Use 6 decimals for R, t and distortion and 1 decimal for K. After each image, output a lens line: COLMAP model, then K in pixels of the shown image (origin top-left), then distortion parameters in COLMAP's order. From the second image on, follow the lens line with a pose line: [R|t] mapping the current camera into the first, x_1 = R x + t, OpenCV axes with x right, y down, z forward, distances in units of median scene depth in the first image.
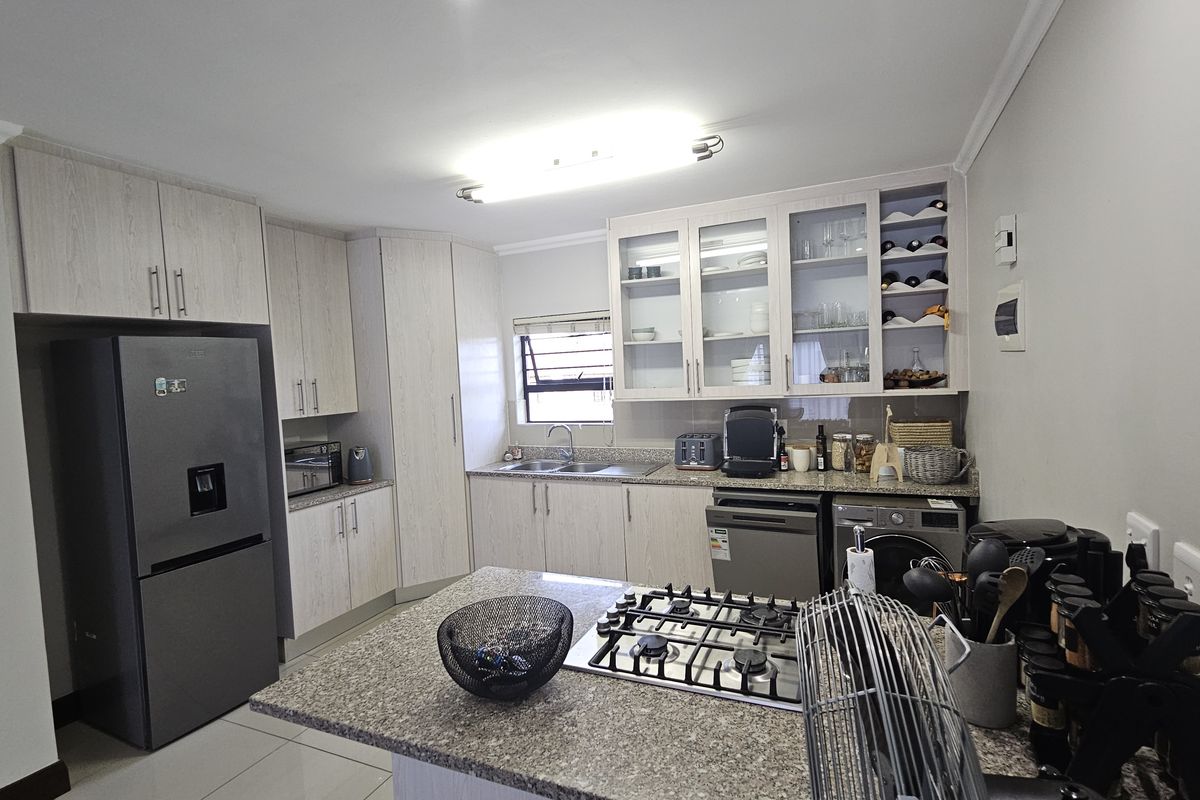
lens RADIAL K [[581.1, 0, 603.5], [0, 581.1, 400.1], [0, 0, 1]] dist [0.000806, -0.000784]
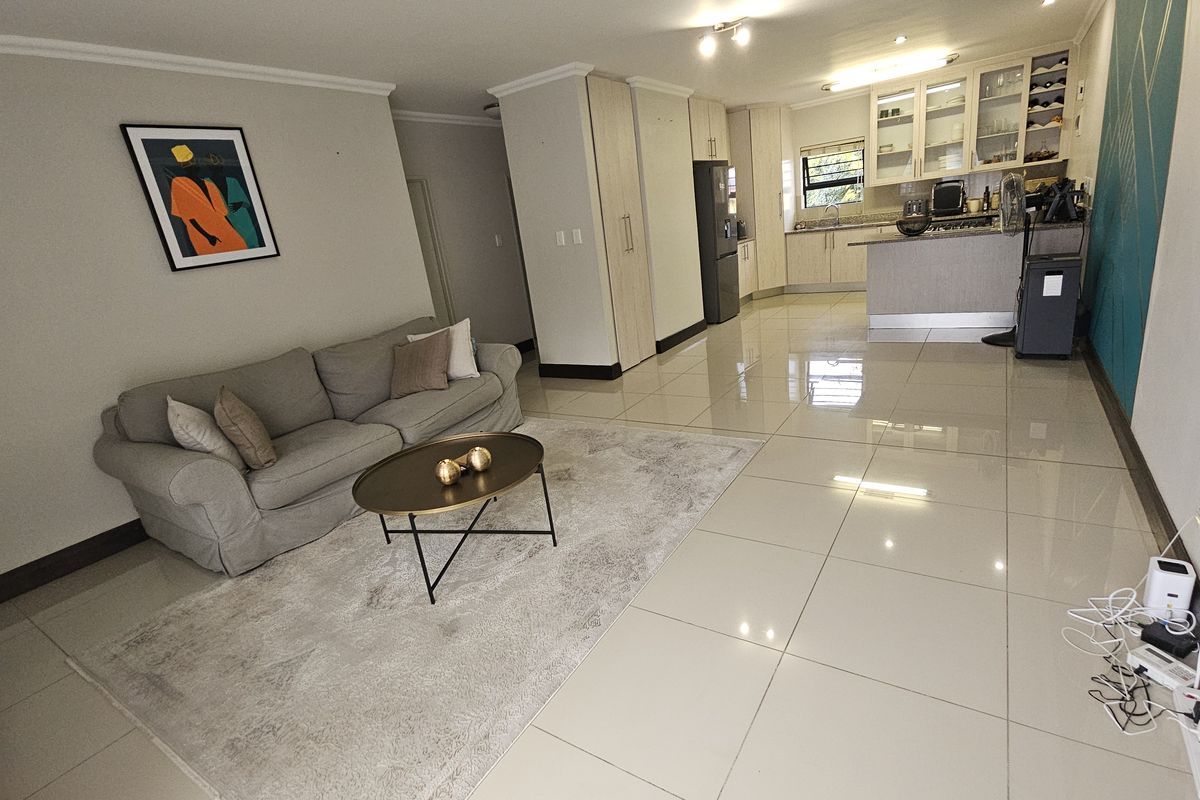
lens RADIAL K [[581.1, 0, 599.8], [0, 581.1, 402.4], [0, 0, 1]] dist [0.000806, -0.000784]
pose [[0.981666, -0.027626, -0.188595, -0.571917], [0.076655, 0.963120, 0.257922, 0.138523], [0.174514, -0.267650, 0.947580, -1.313645]]
